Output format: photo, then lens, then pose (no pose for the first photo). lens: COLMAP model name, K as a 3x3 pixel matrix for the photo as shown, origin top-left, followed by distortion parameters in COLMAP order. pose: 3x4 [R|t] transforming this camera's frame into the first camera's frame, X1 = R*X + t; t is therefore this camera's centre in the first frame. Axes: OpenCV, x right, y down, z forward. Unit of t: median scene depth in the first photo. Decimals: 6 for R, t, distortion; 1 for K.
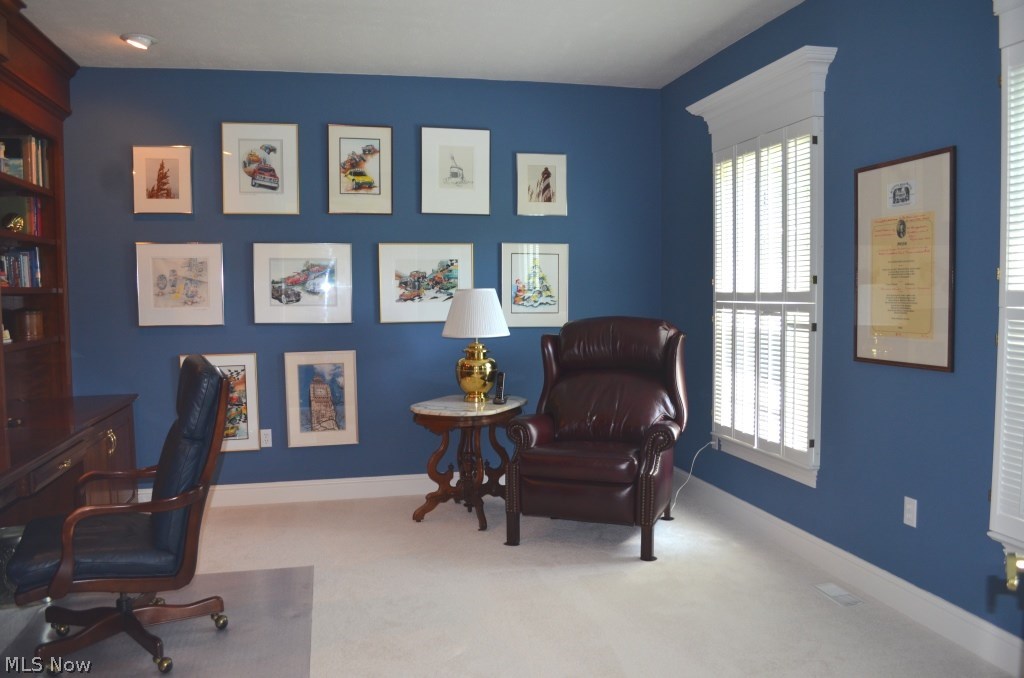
lens RADIAL K [[798.1, 0, 509.0], [0, 798.1, 338.5], [0, 0, 1]] dist [-0.084006, 0.020684]
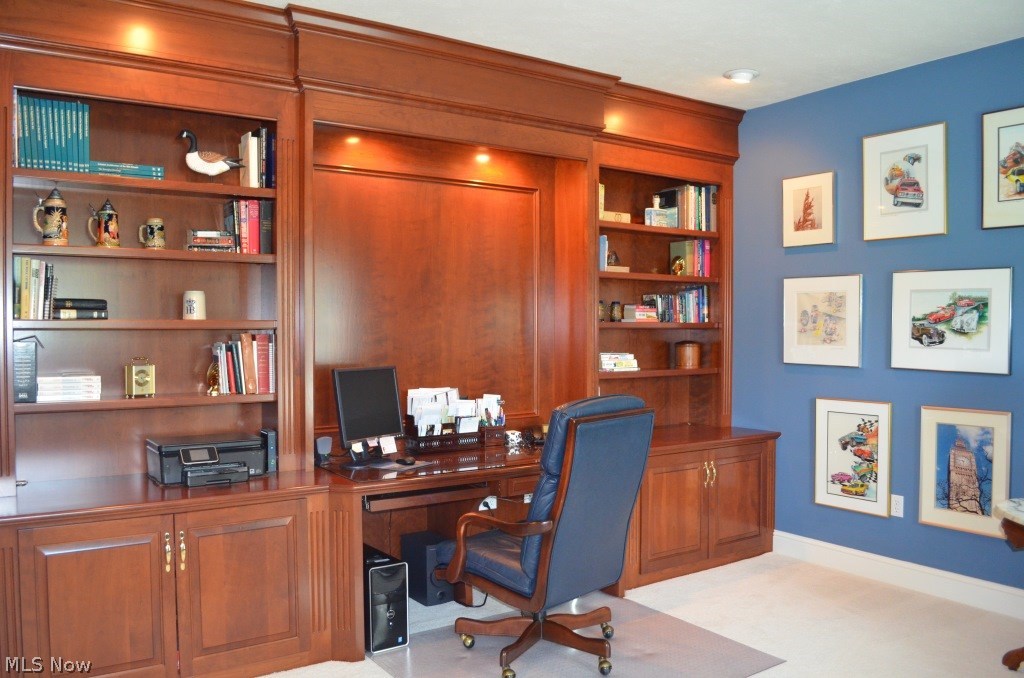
lens RADIAL K [[798.1, 0, 509.3], [0, 798.1, 341.0], [0, 0, 1]] dist [-0.084006, 0.020684]
pose [[0.361303, 0.028083, -0.932025, 0.309707], [-0.062108, 0.998051, 0.005996, -0.027168], [0.930378, 0.055720, 0.362344, 0.316503]]
